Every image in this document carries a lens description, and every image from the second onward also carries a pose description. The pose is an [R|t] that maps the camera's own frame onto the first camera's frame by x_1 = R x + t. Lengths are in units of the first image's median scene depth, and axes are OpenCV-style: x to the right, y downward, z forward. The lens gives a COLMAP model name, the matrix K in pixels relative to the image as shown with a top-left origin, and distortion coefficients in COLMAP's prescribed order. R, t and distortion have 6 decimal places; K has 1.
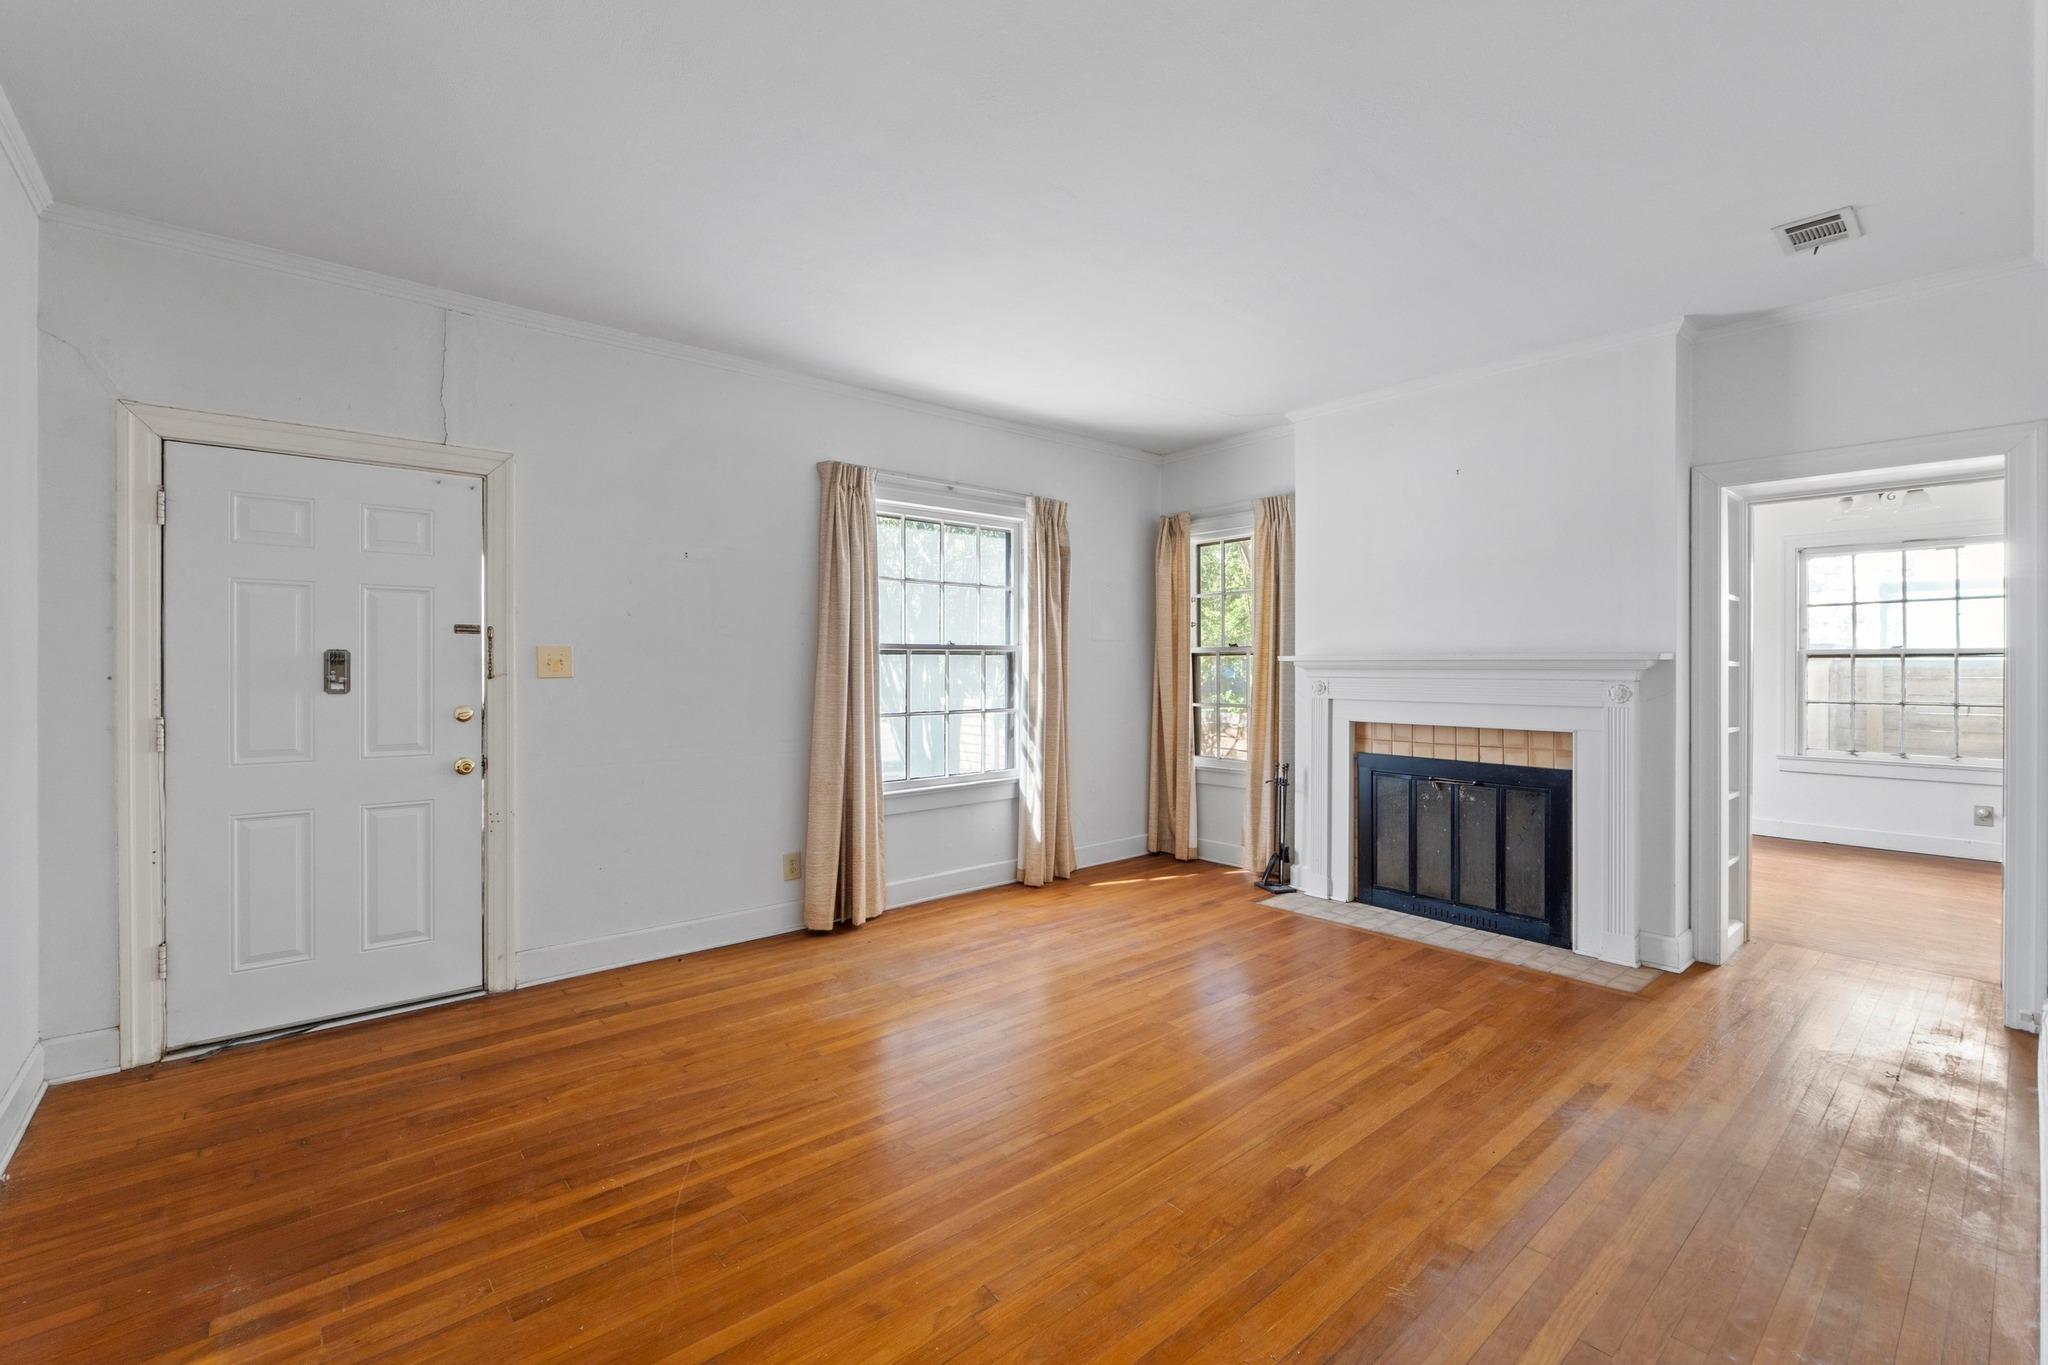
lens RADIAL K [[873.2, 0, 1016.5], [0, 873.2, 672.9], [0, 0, 1]] dist [-0.011084, -0.000128]
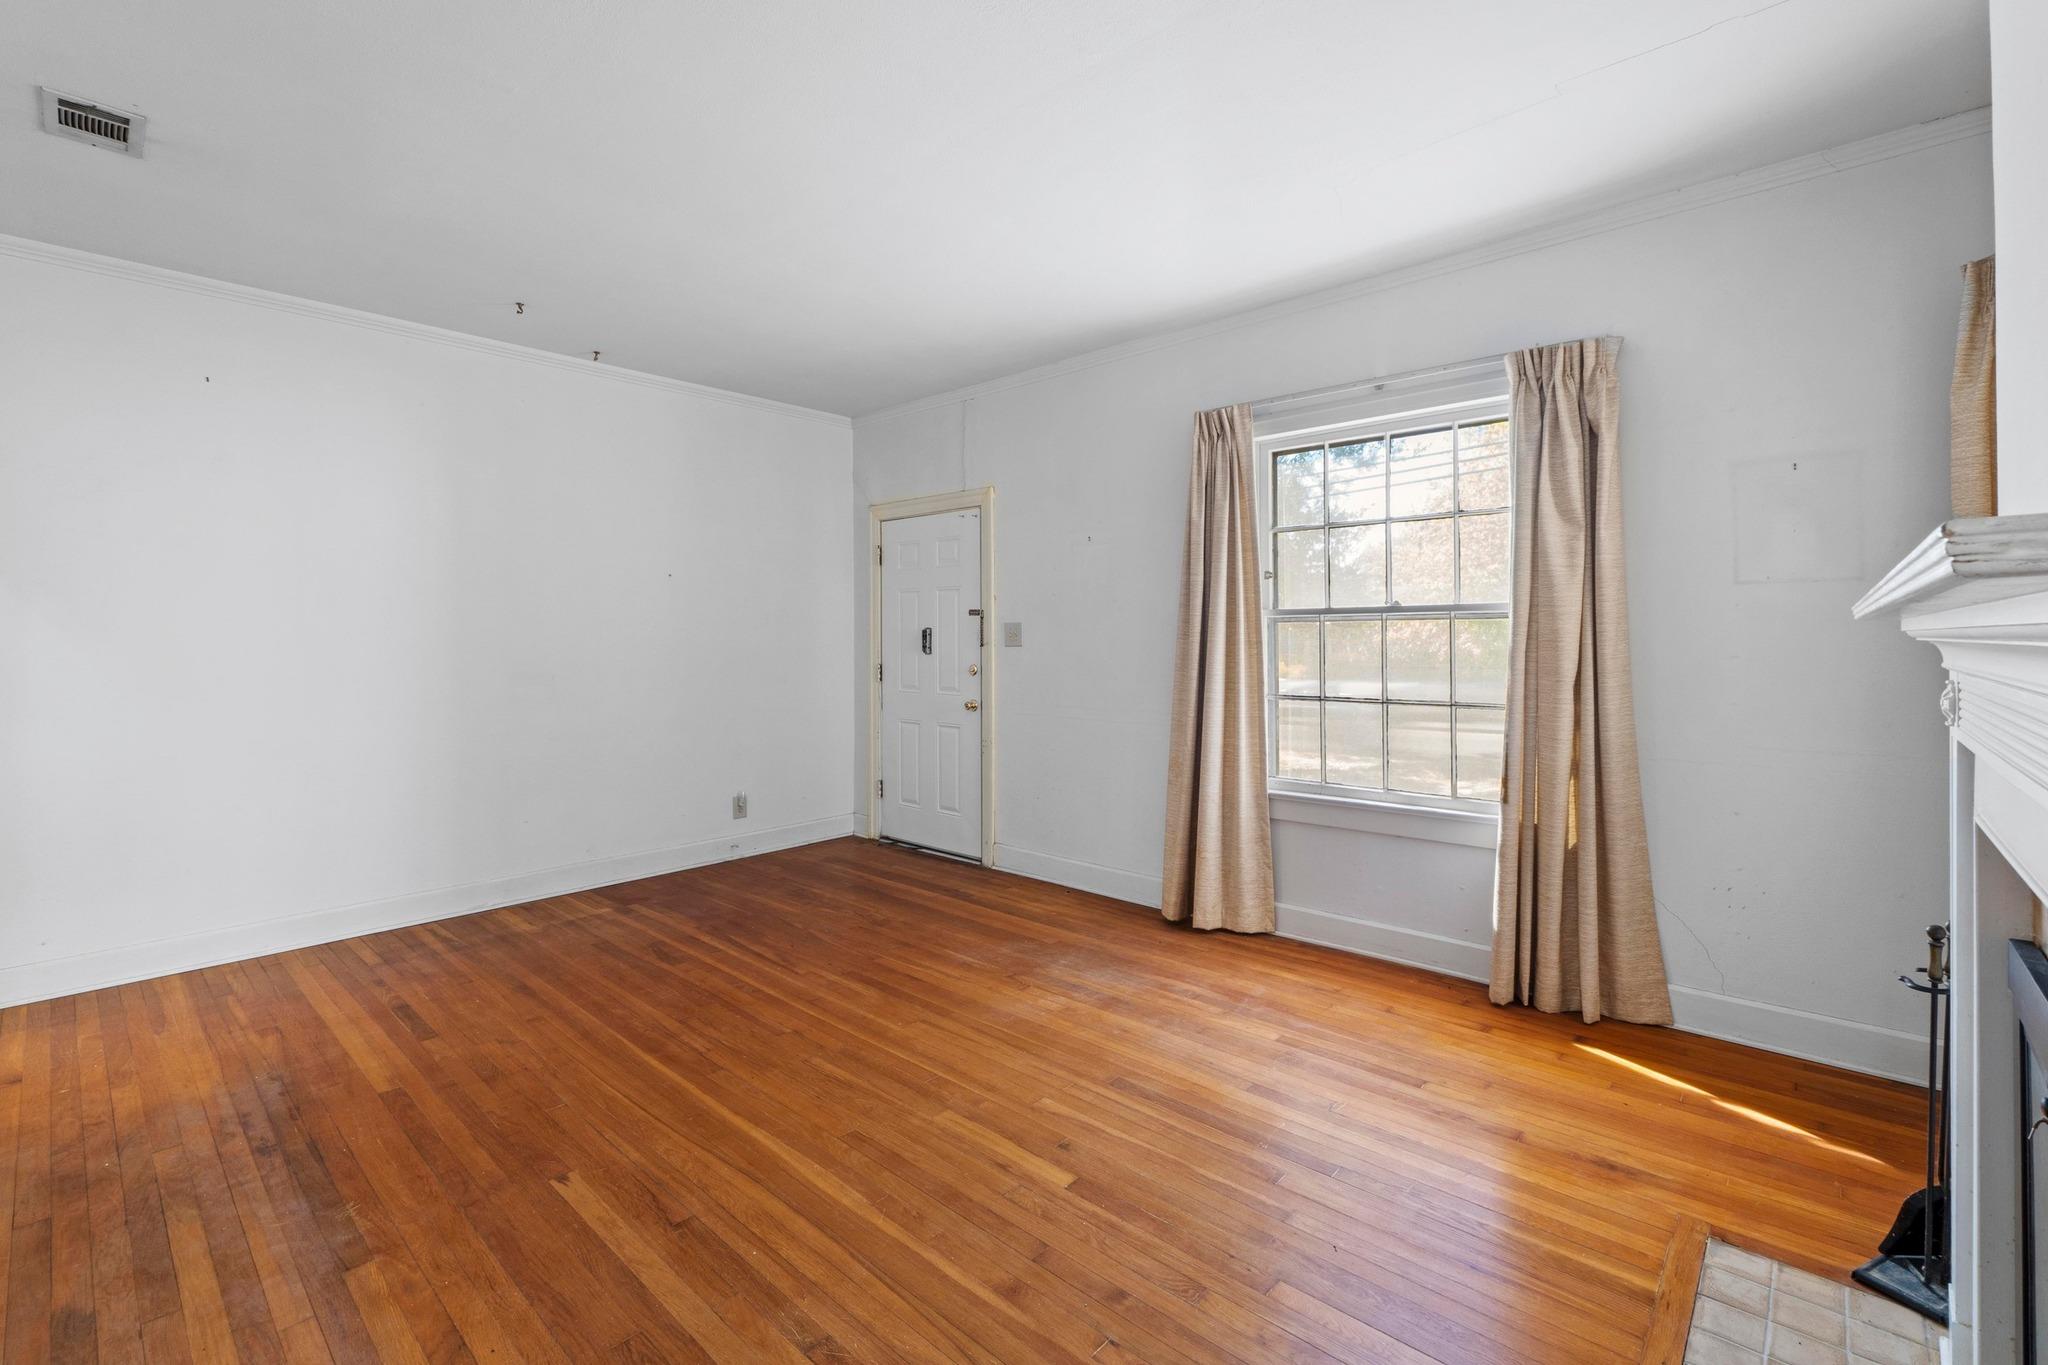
lens RADIAL K [[889.5, 0, 1032.4], [0, 889.5, 646.5], [0, 0, 1]] dist [-0.008533, 0.000645]
pose [[0.138185, 0.011683, -0.990338, 0.881788], [-0.005962, 0.999922, 0.010964, -0.009517], [0.990389, 0.004389, 0.138243, 0.902127]]
